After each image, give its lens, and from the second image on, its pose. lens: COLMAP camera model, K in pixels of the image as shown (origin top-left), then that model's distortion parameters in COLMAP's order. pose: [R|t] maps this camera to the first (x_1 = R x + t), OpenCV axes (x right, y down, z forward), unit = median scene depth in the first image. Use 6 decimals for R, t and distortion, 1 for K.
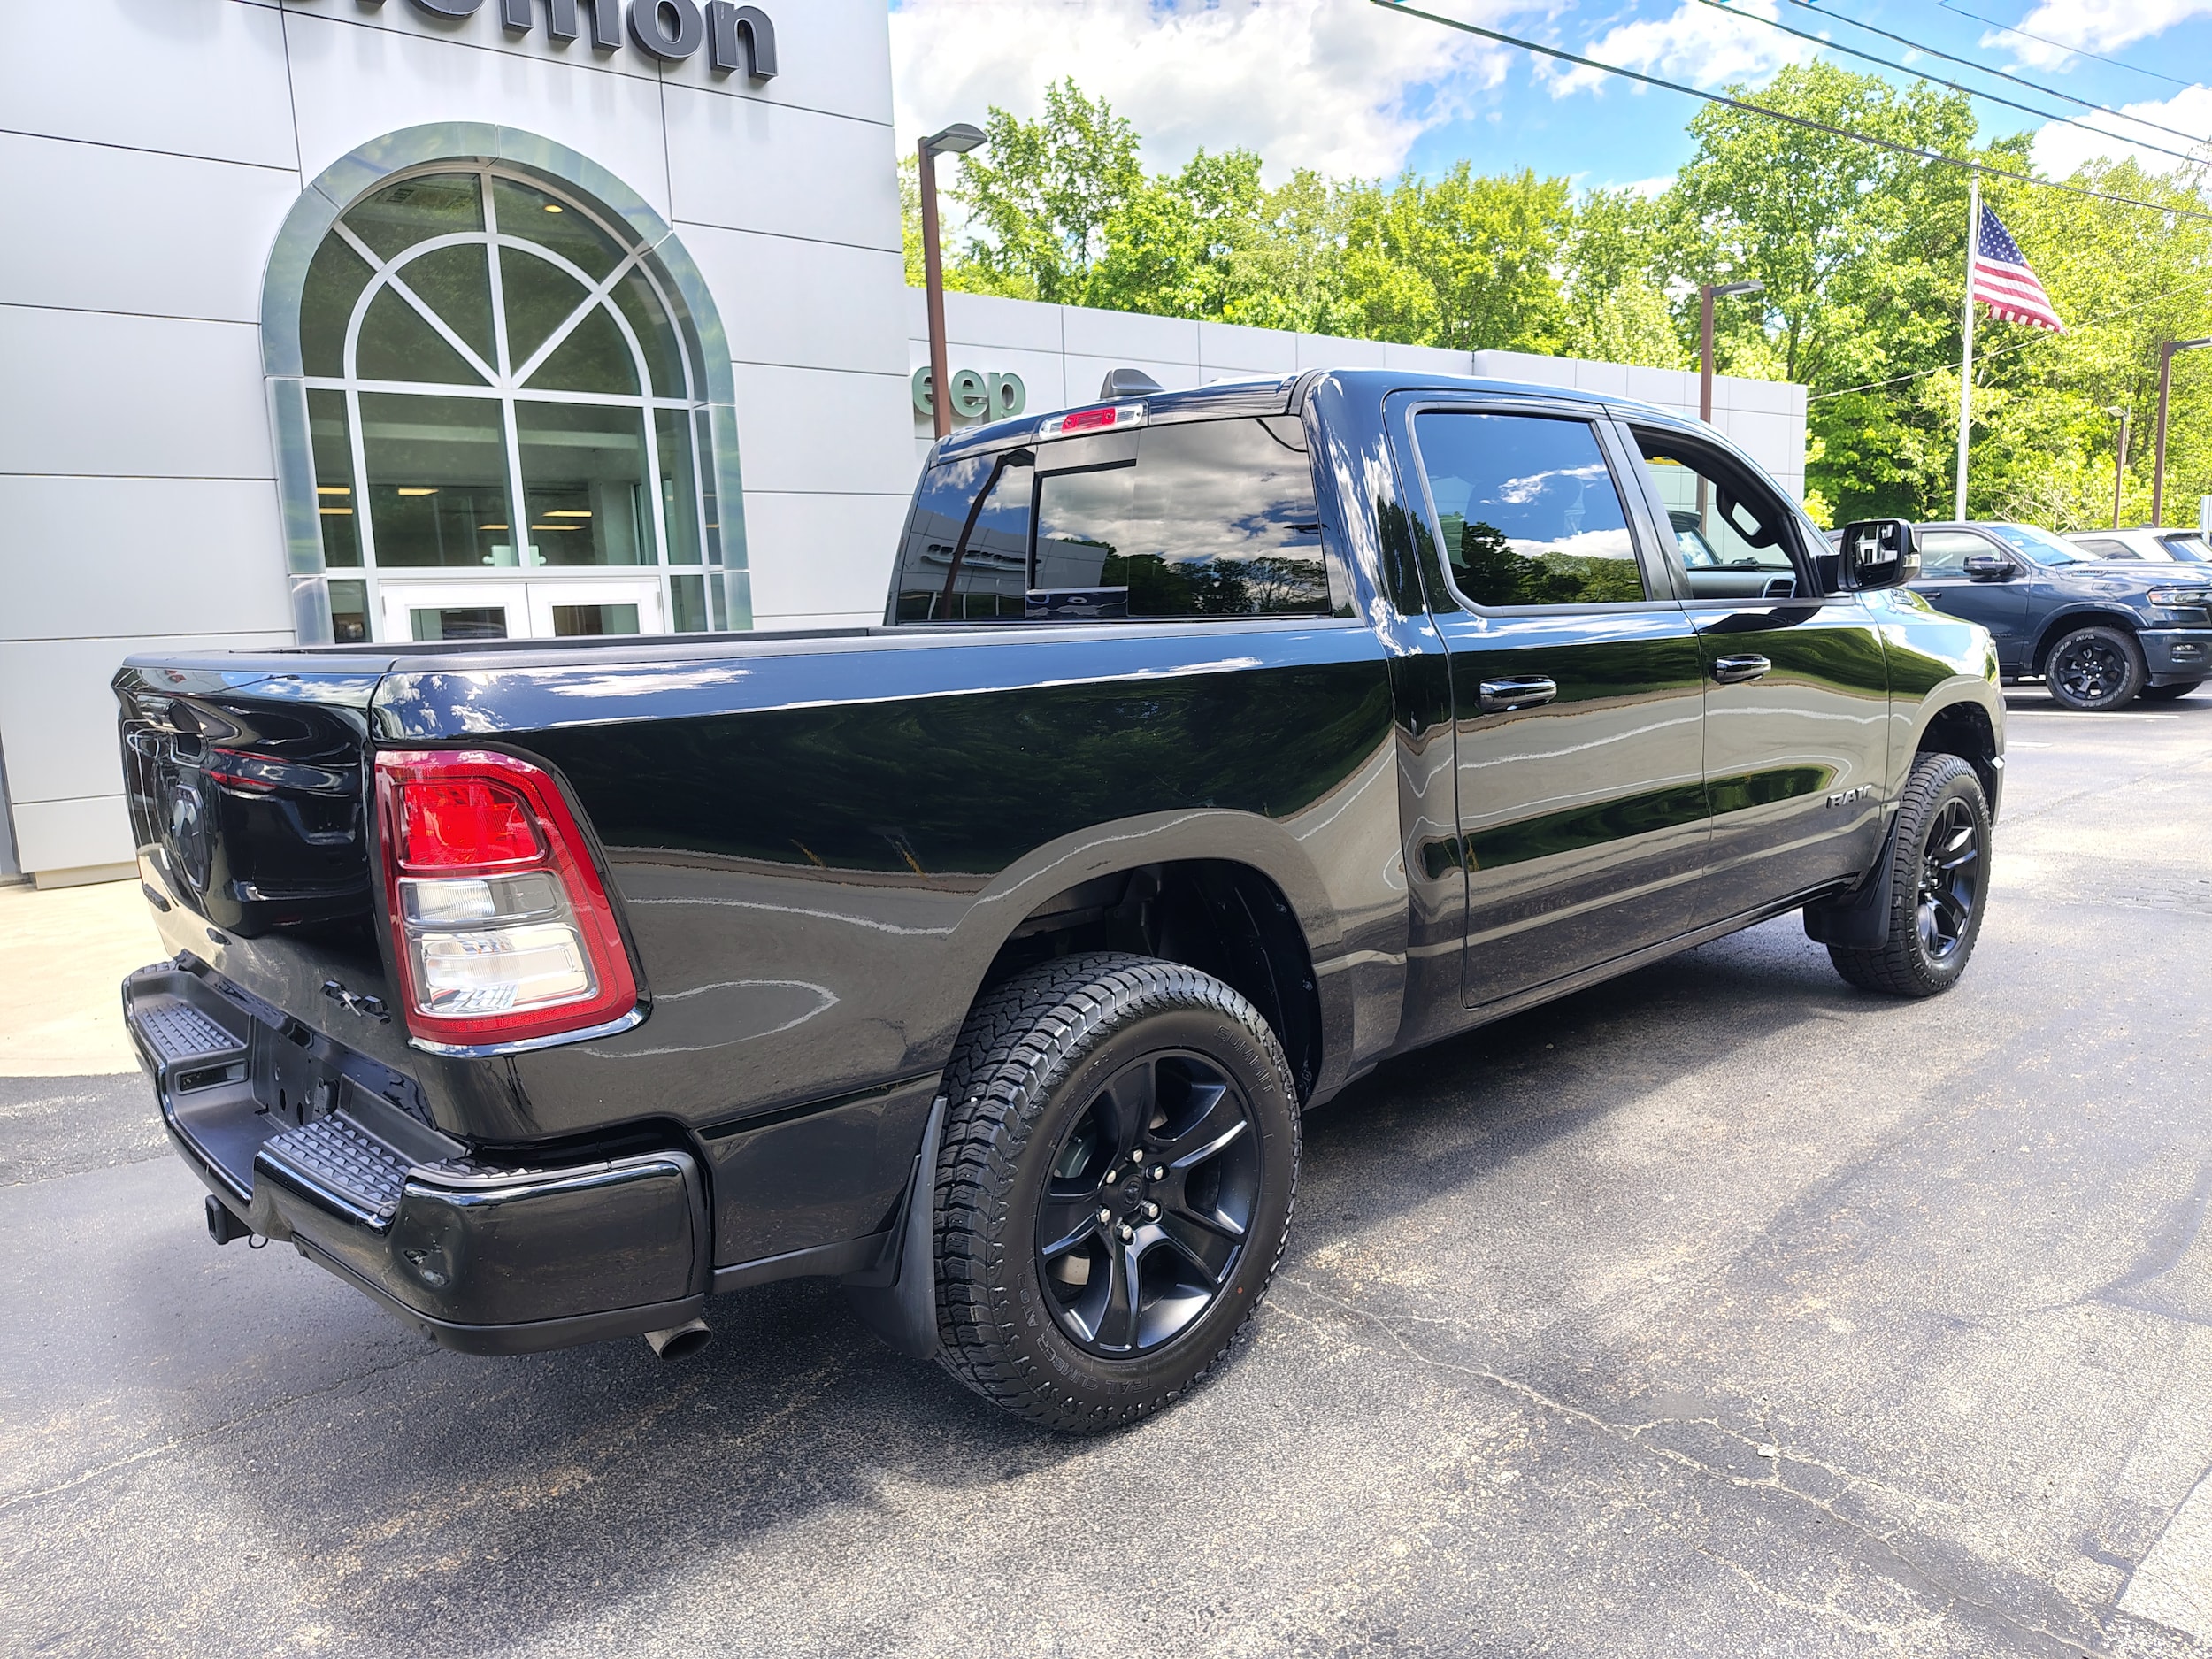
lens RADIAL K [[1553.1, 0, 1167.0], [0, 1553.1, 841.8], [0, 0, 1]] dist [0.064307, -0.090251]
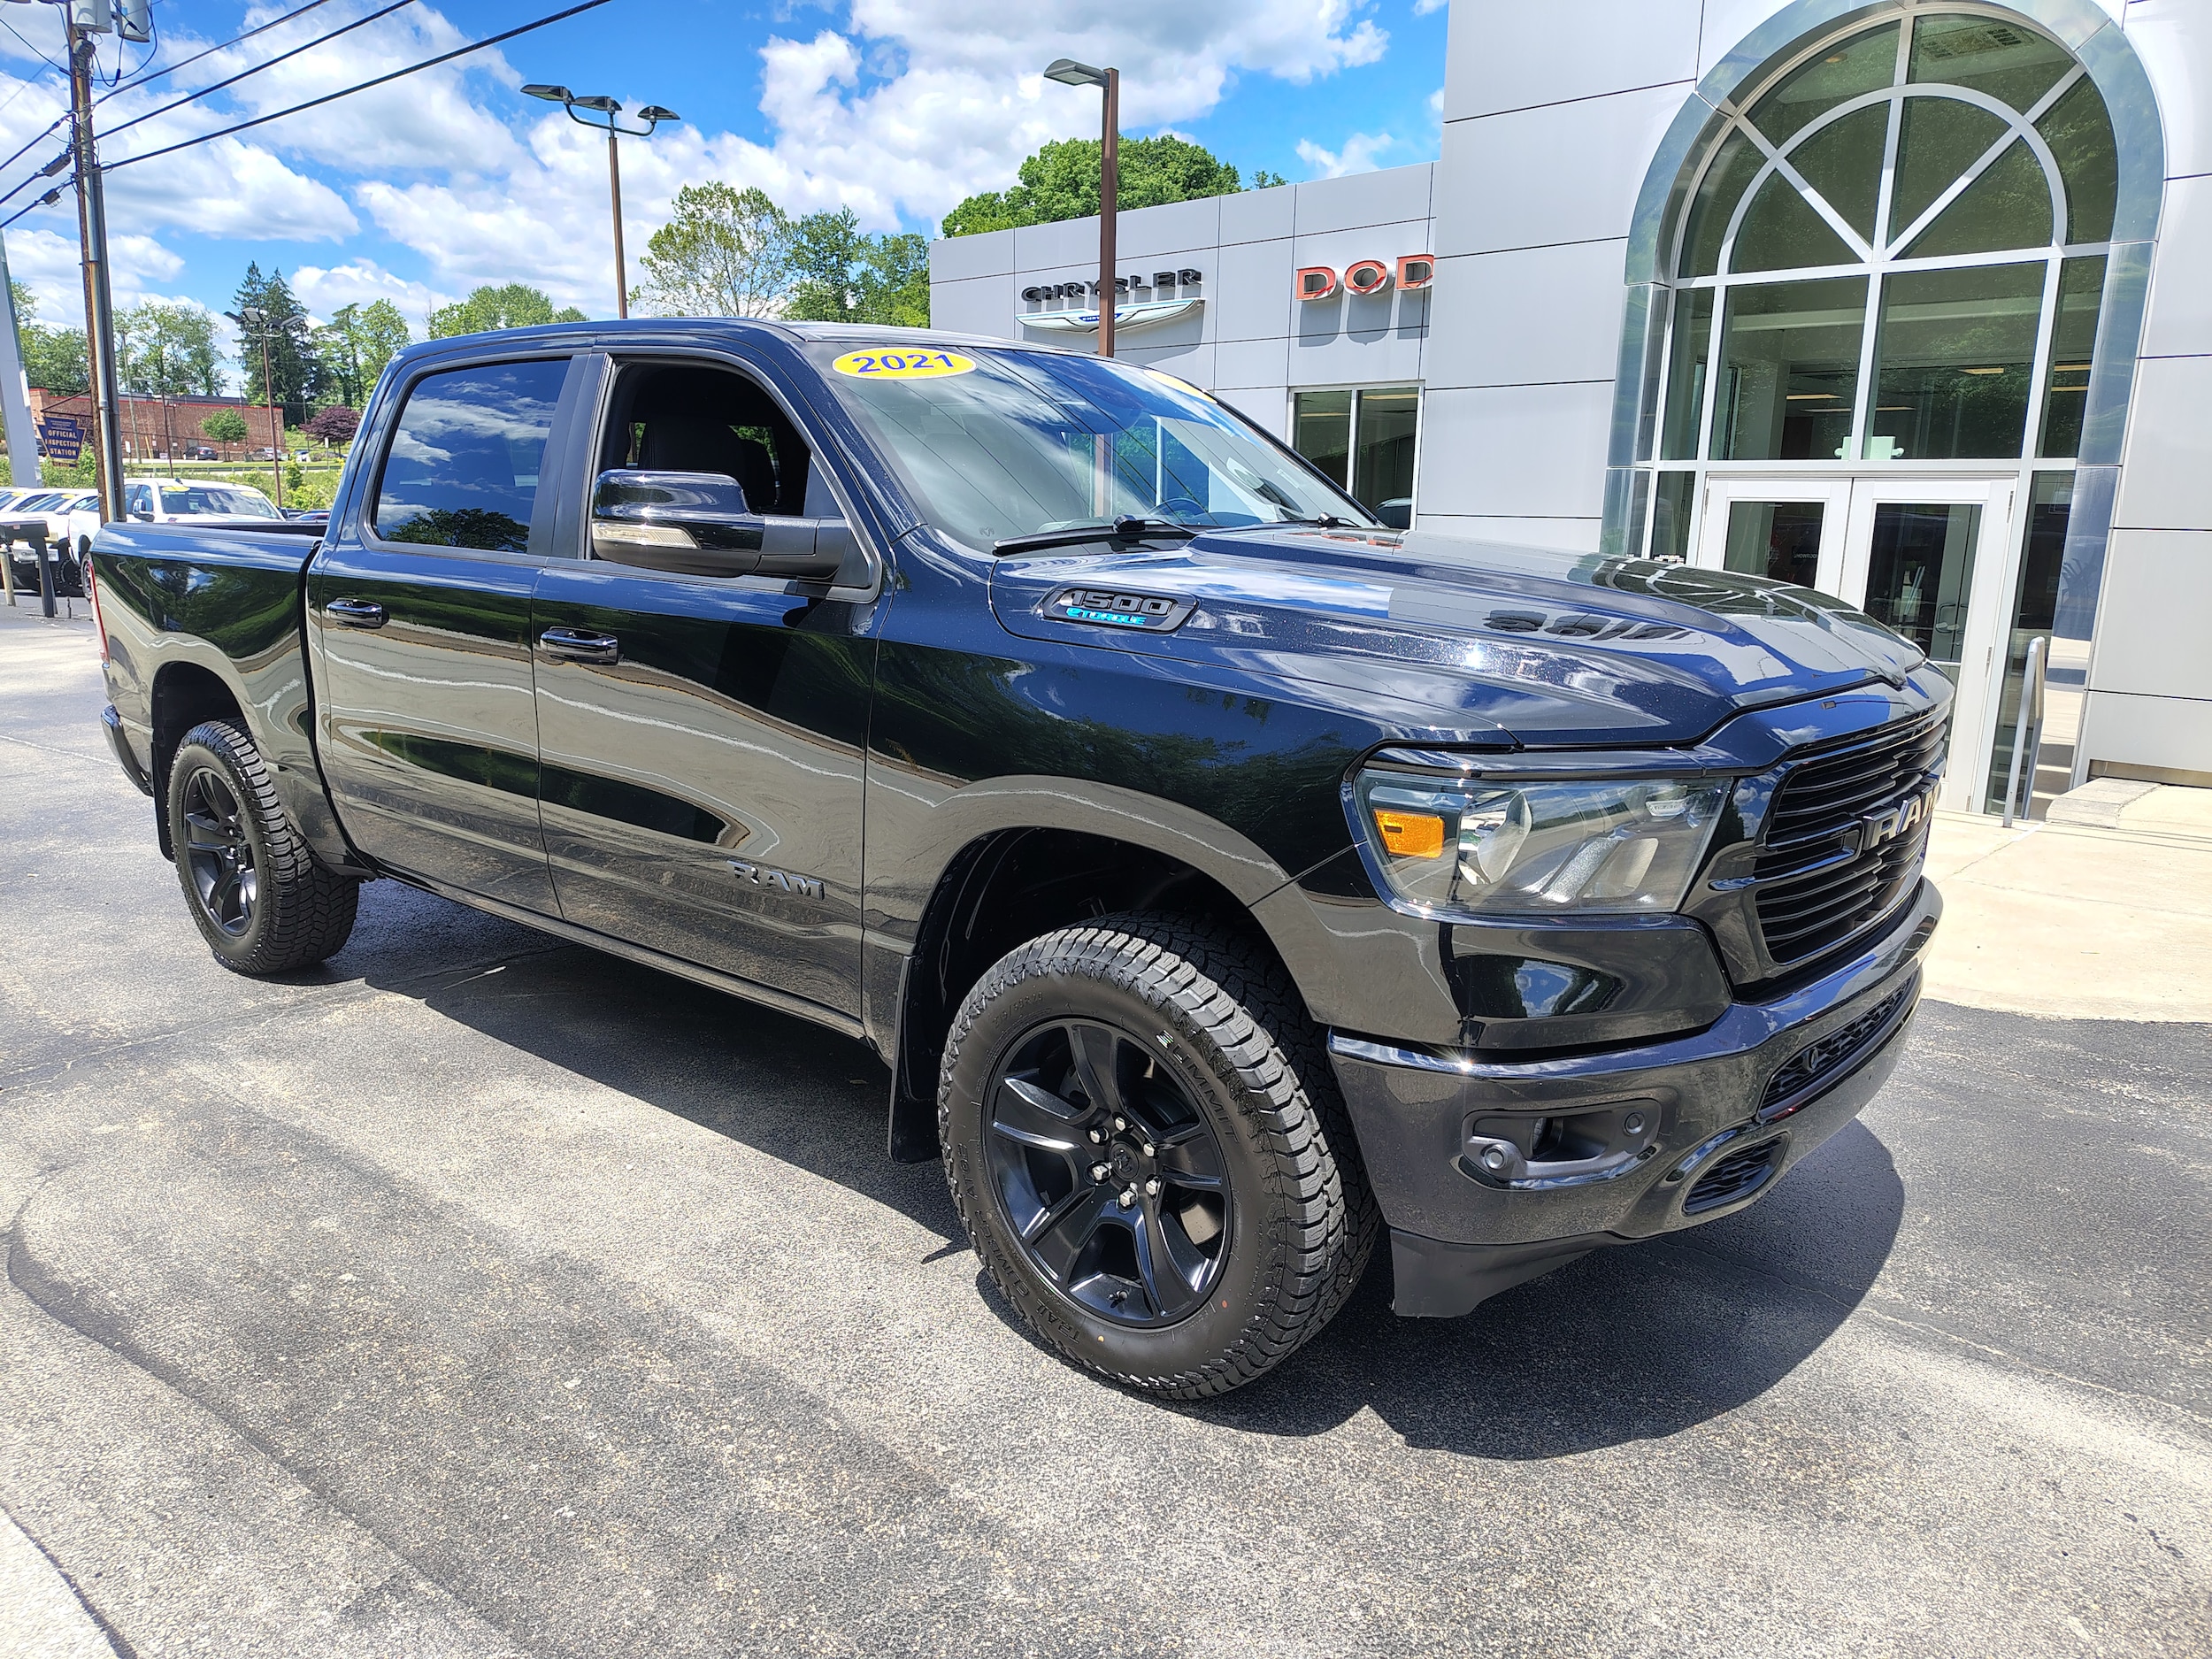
lens RADIAL K [[1568.7, 0, 1079.8], [0, 1568.7, 831.7], [0, 0, 1]] dist [0.039263, -0.041000]
pose [[0.080584, 0.246346, -0.965826, 0.570131], [-0.168738, 0.958363, 0.230364, -0.118497], [0.982361, 0.144408, 0.118797, 0.543803]]
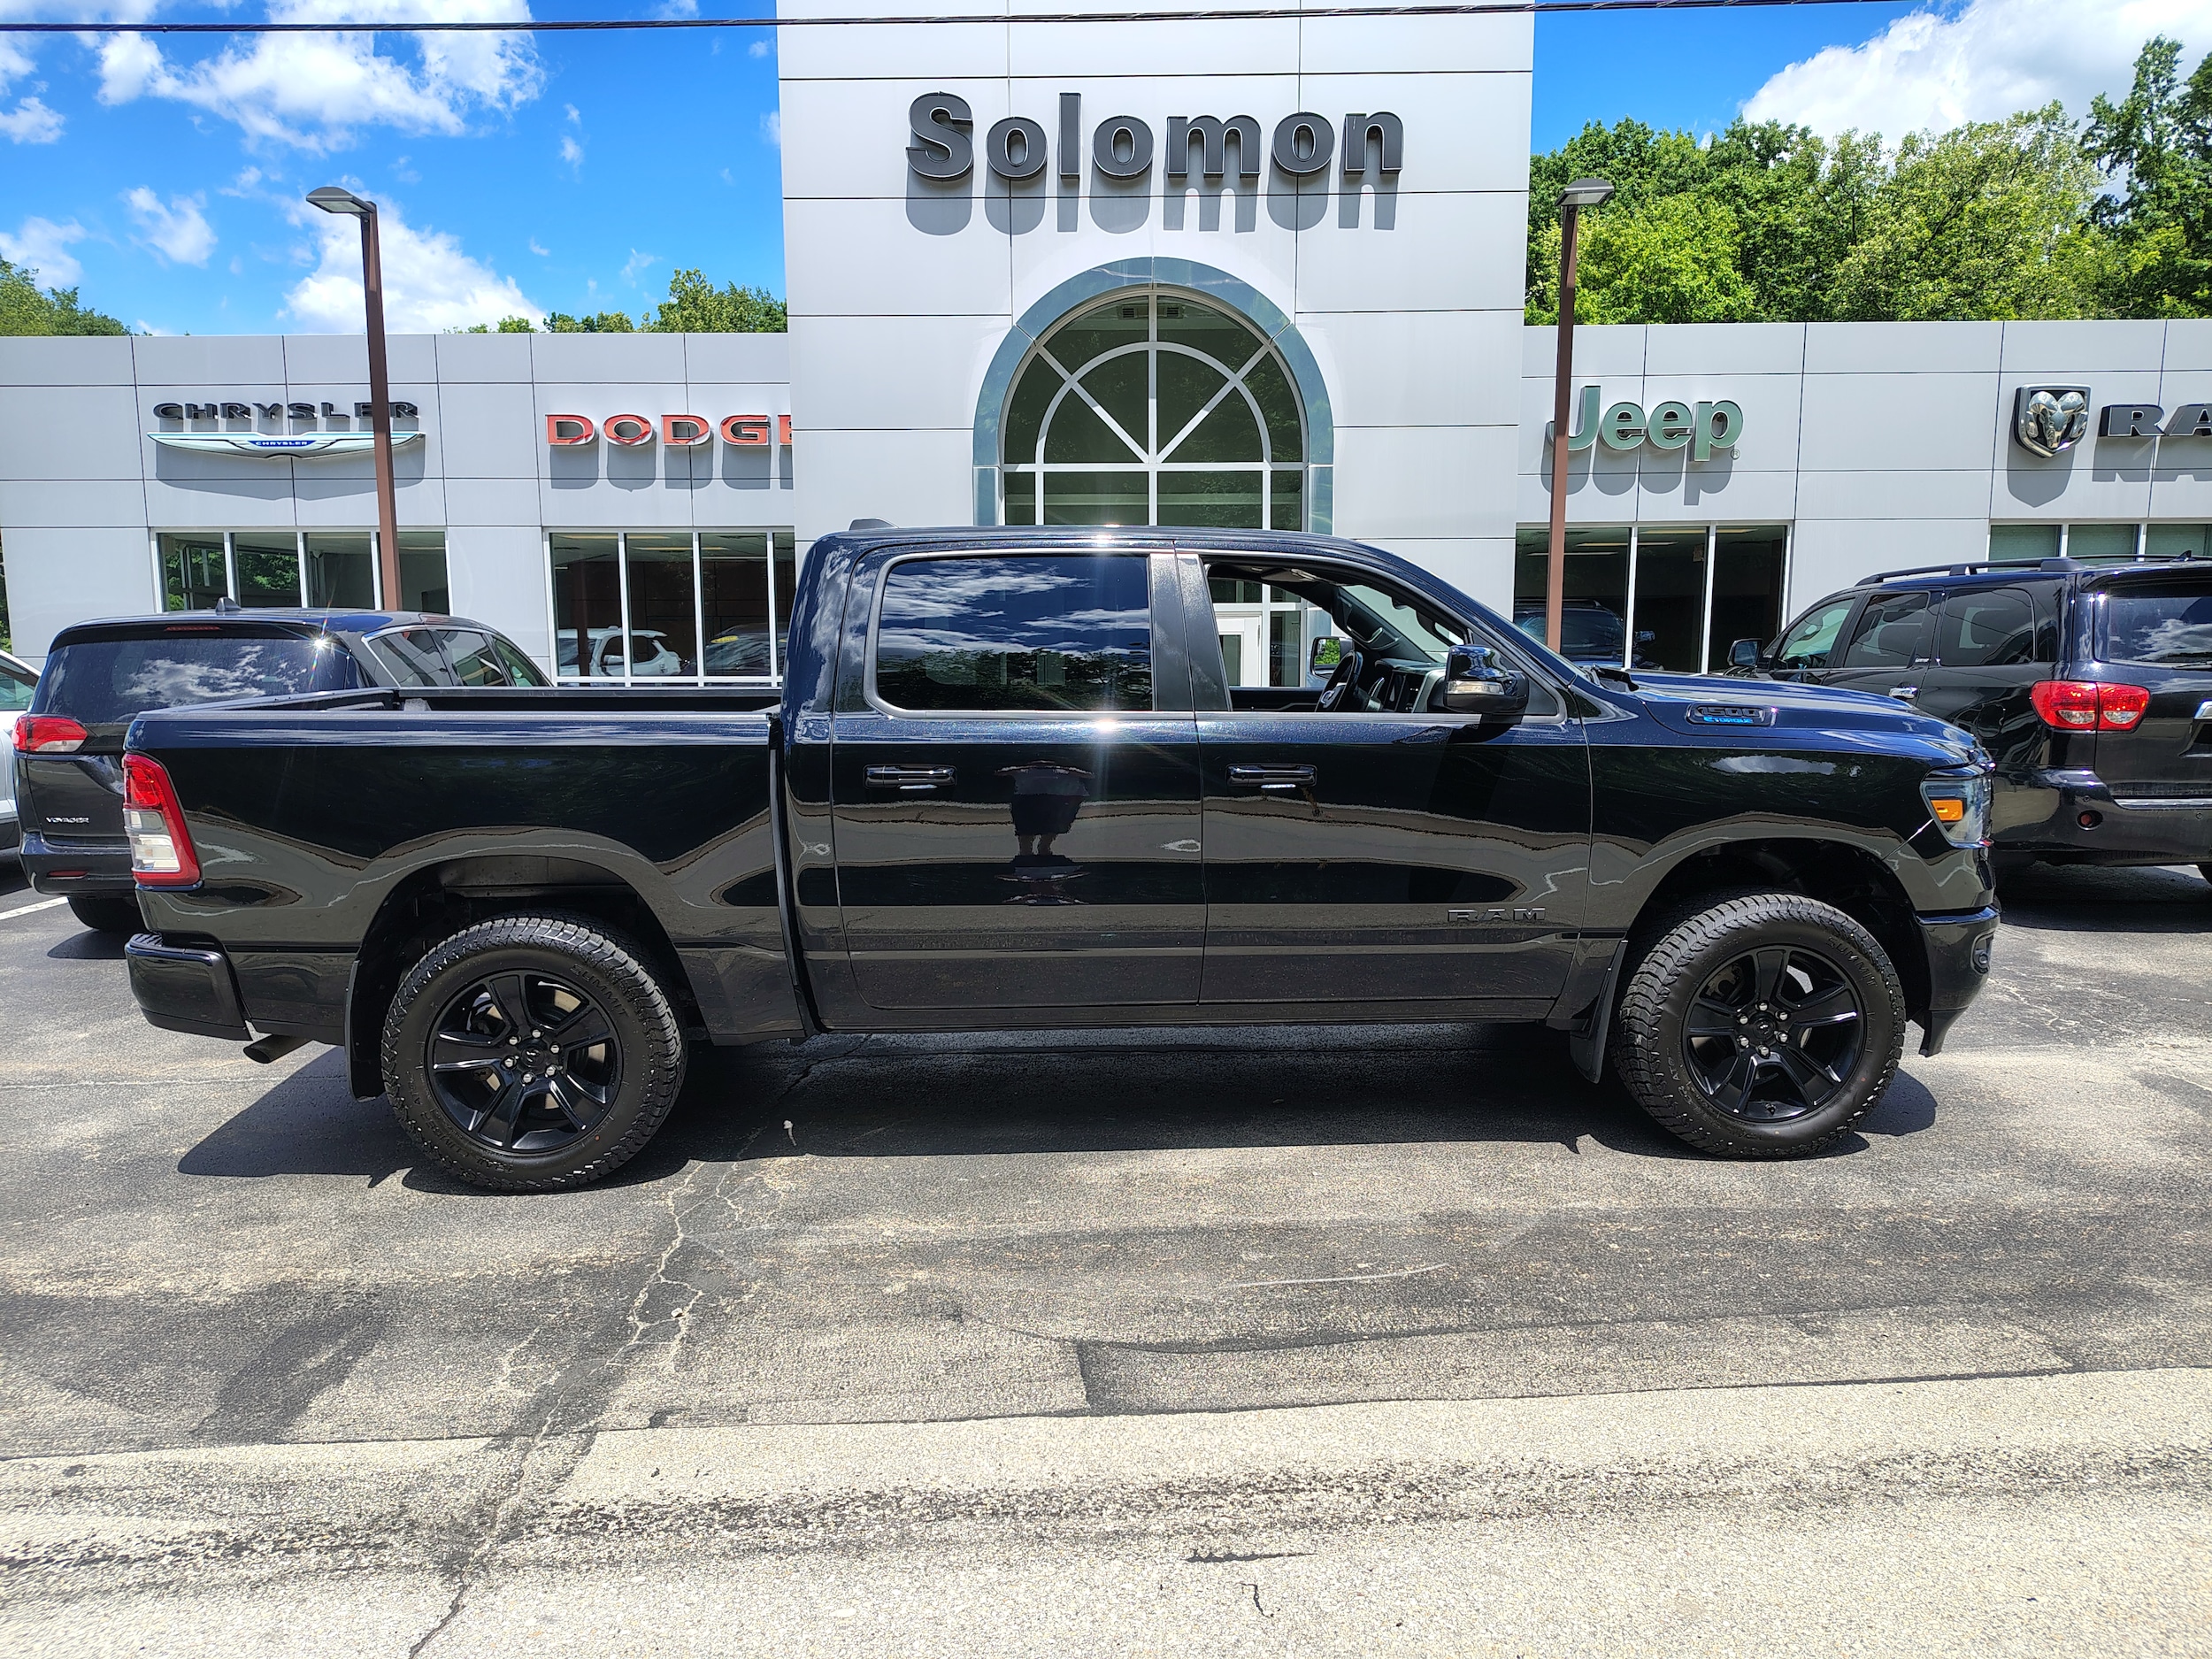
lens RADIAL K [[1579.8, 0, 1106.0], [0, 1579.8, 805.5], [0, 0, 1]] dist [0.099431, -0.157921]
pose [[0.745321, 0.110796, -0.657435, 0.472938], [-0.125169, 0.991814, 0.025247, -0.048411], [0.654850, 0.063474, 0.753088, 0.034836]]
